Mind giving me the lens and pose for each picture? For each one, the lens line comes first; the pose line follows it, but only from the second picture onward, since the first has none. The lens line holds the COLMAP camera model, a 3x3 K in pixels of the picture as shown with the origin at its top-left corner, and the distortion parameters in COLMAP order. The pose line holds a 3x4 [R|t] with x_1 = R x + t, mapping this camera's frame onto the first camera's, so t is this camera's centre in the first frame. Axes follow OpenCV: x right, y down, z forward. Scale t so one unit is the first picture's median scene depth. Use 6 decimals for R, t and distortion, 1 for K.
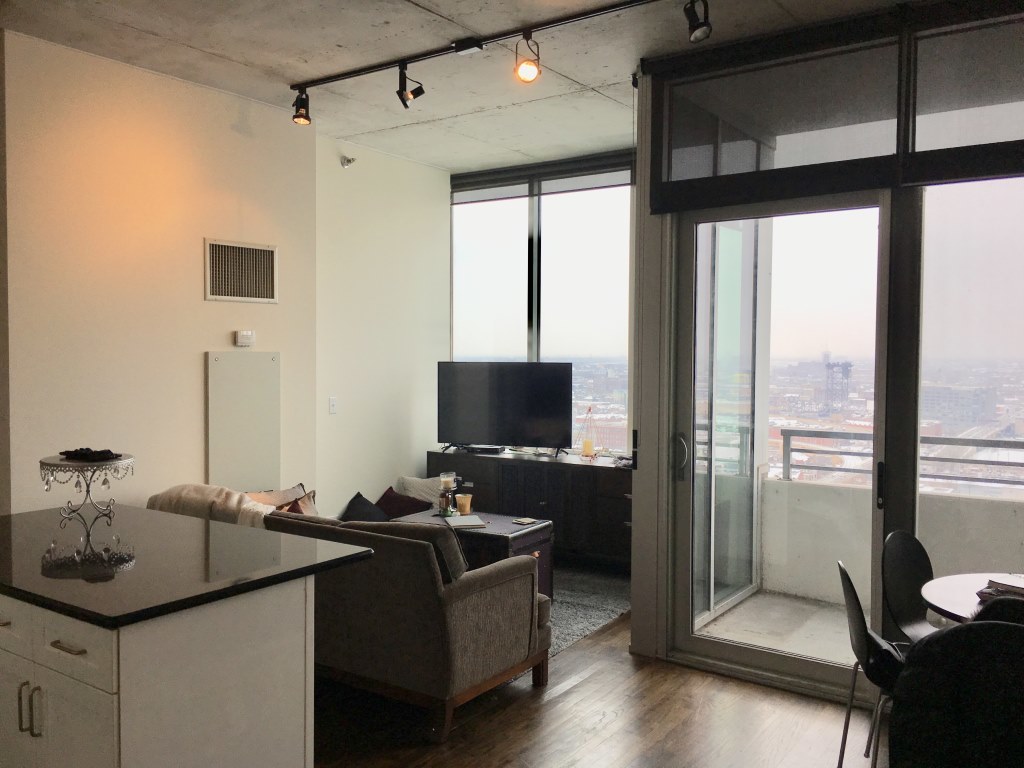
lens RADIAL K [[846.3, 0, 512.0], [0, 846.3, 384.0], [0, 0, 1]] dist [0.013396, 0.002261]
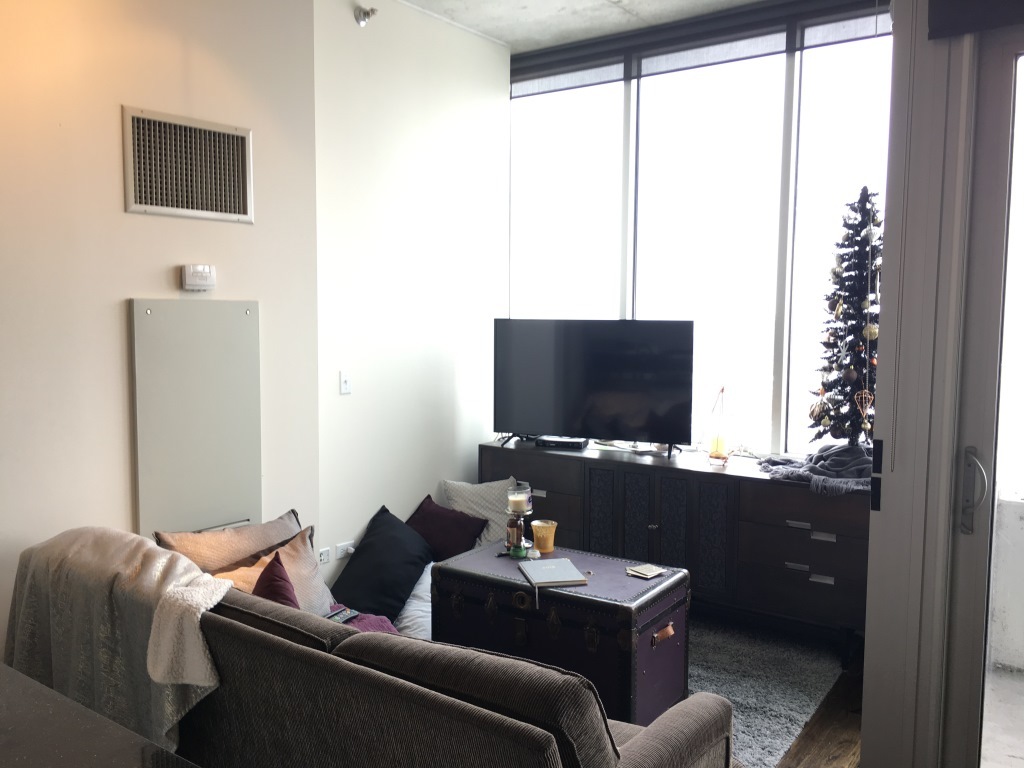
lens RADIAL K [[844.8, 0, 512.0], [0, 844.8, 384.0], [0, 0, 1]] dist [0.036090, -0.000442]
pose [[0.999656, 0.004781, -0.025797, -0.065287], [-0.003535, 0.998833, 0.048158, -0.006956], [0.025998, -0.048050, 0.998507, 0.352550]]
